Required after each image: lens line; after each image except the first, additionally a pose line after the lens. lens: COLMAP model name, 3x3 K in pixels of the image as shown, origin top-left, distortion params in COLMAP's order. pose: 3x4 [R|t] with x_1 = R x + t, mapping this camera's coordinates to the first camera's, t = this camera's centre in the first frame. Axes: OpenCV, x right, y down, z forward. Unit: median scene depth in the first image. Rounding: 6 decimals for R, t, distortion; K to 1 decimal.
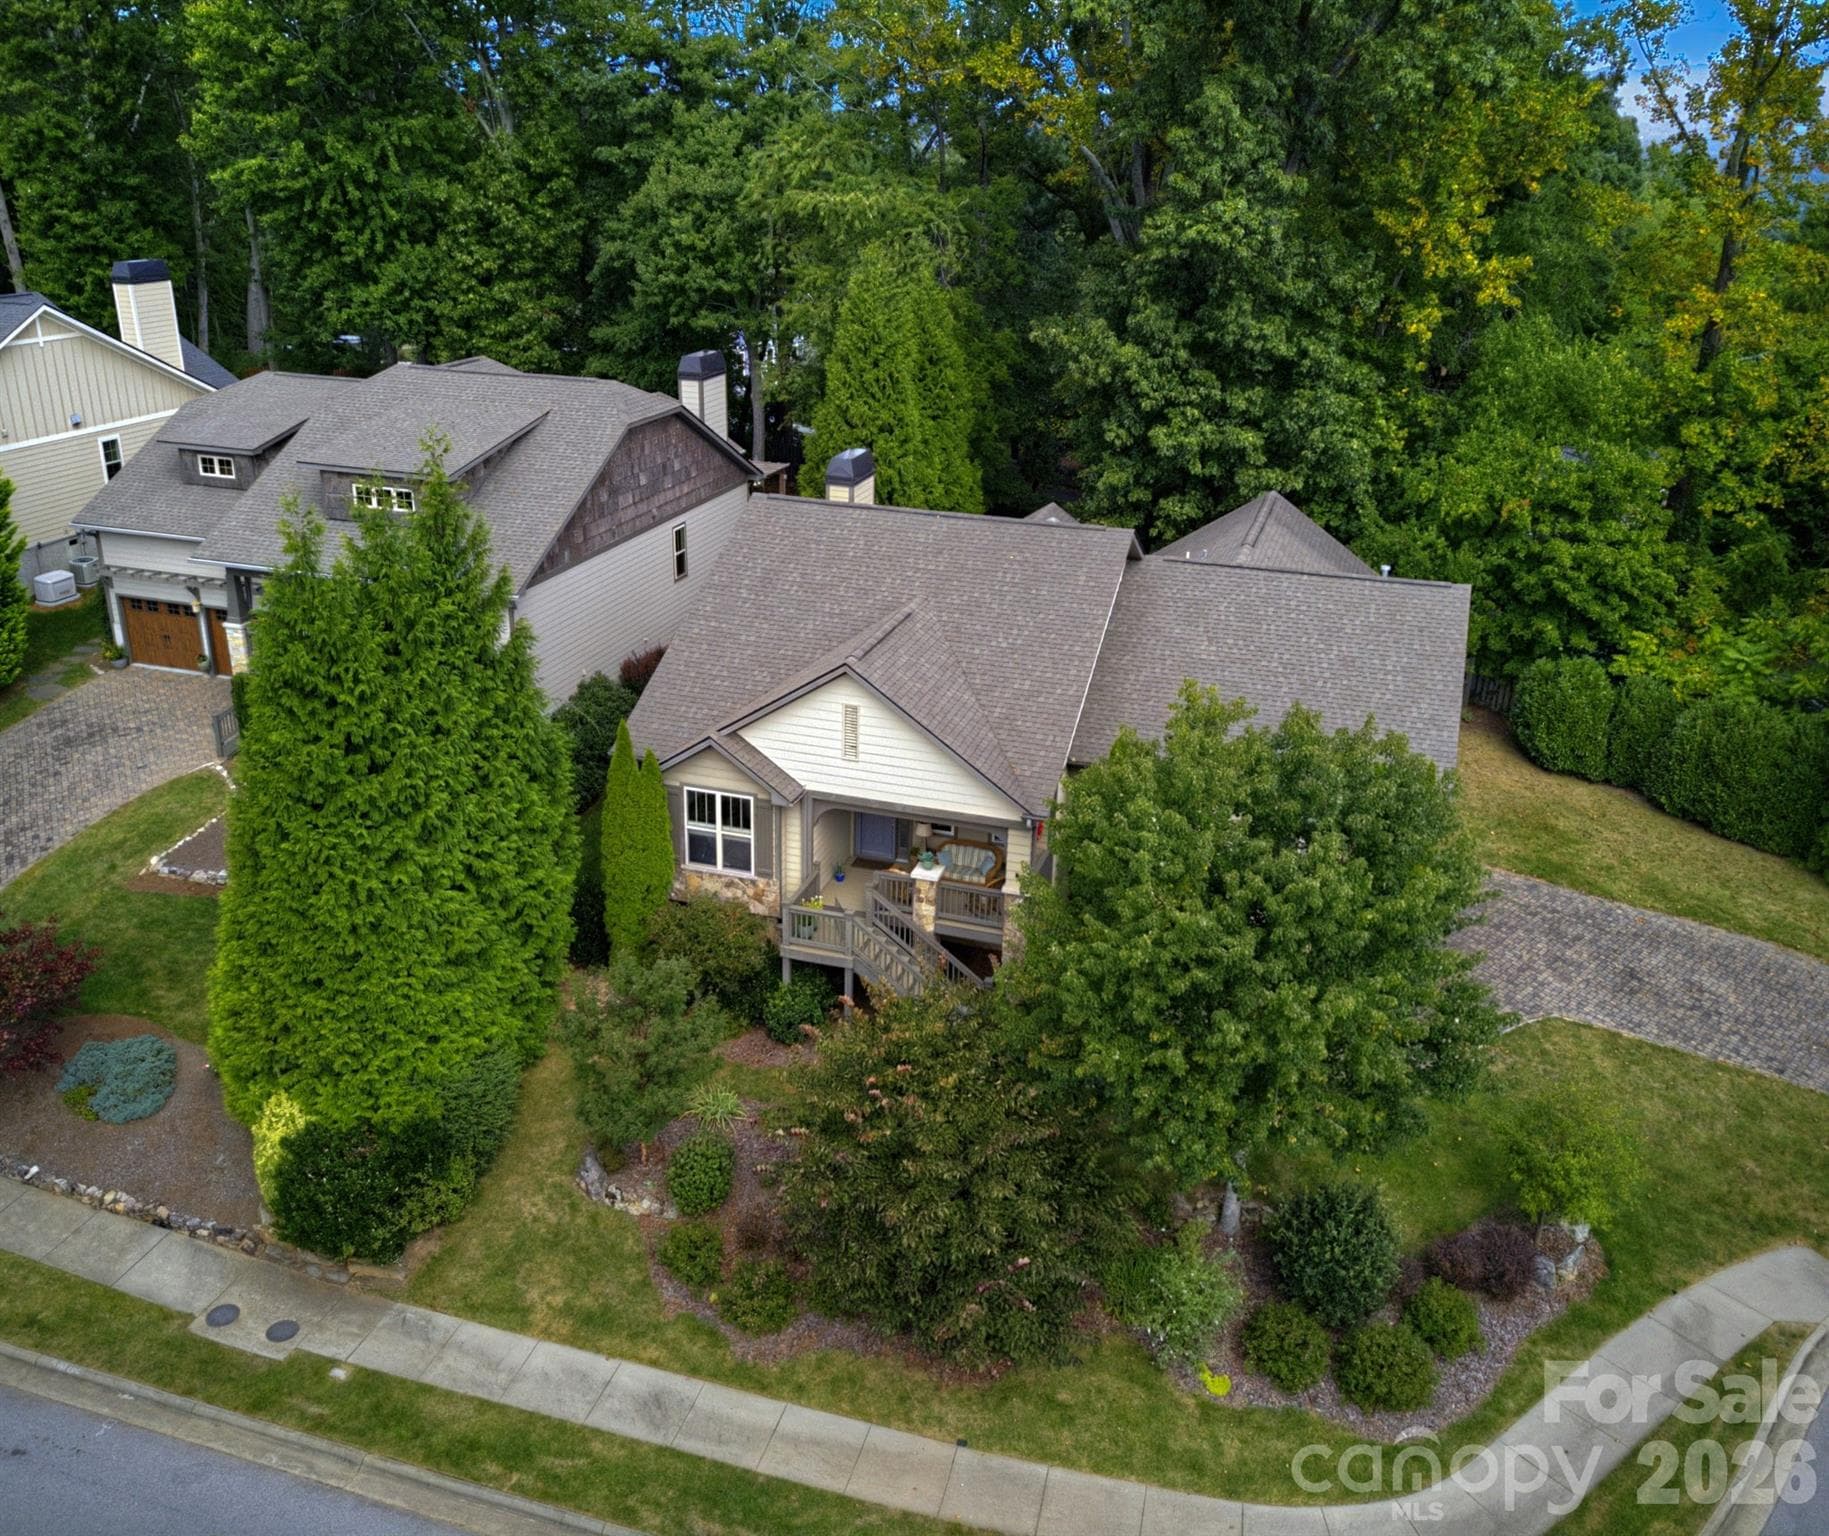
lens RADIAL K [[1541.2, 0, 914.5], [0, 1541.2, 768.0], [0, 0, 1]] dist [0.008271, -0.009871]
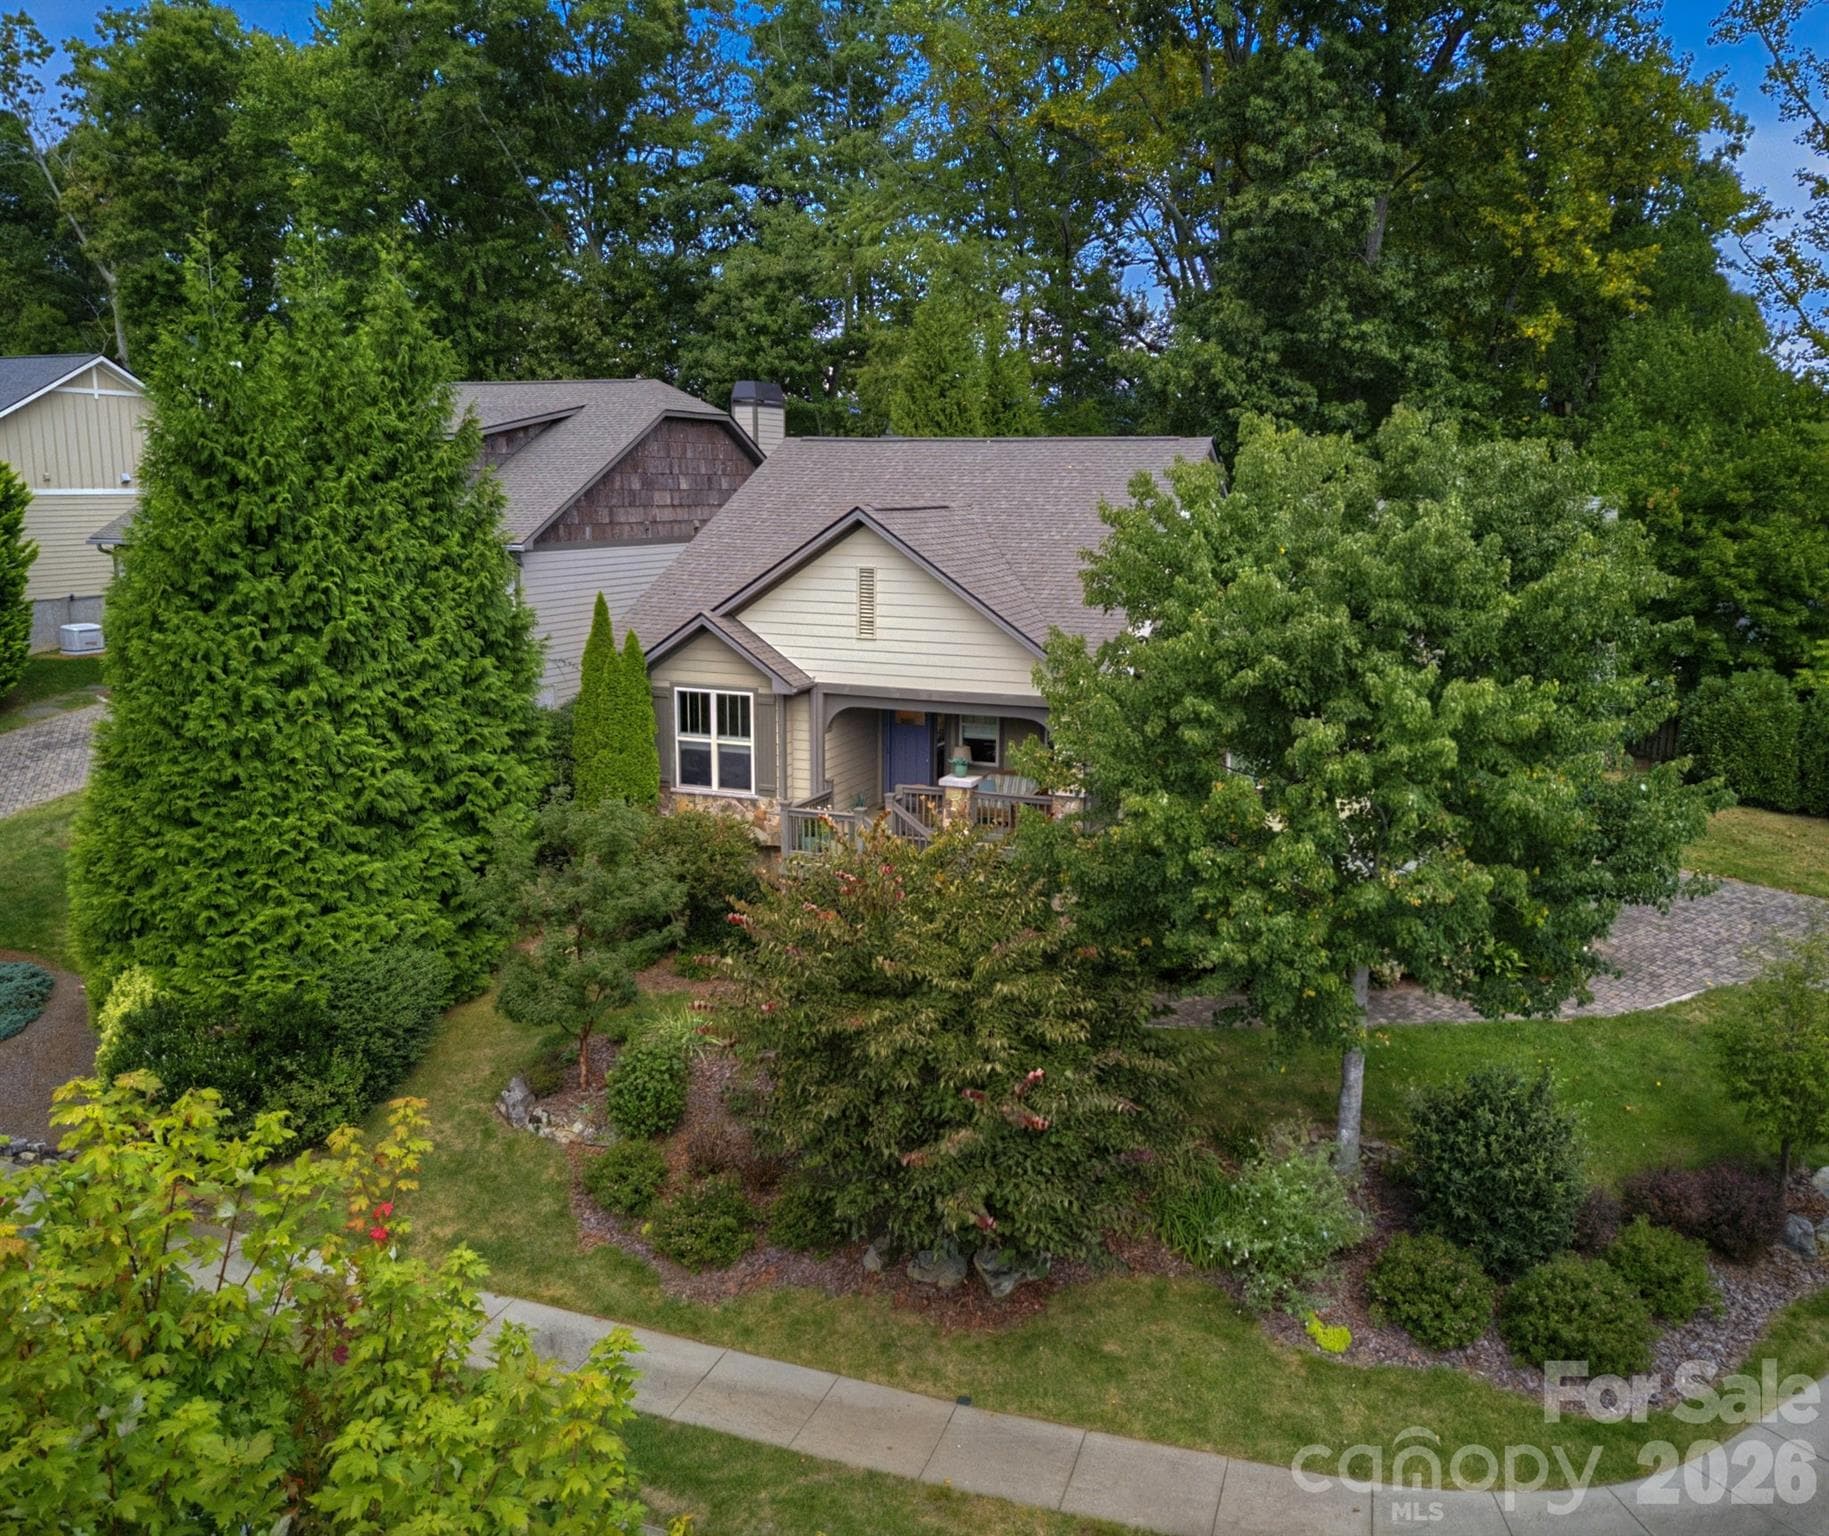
lens RADIAL K [[1548.1, 0, 914.5], [0, 1548.1, 768.0], [0, 0, 1]] dist [0.001089, 0.005549]
pose [[0.996728, -0.003203, -0.080770, 0.051774], [-0.012860, 0.980204, -0.197573, 0.229551], [0.079804, 0.197965, 0.976955, 0.195426]]
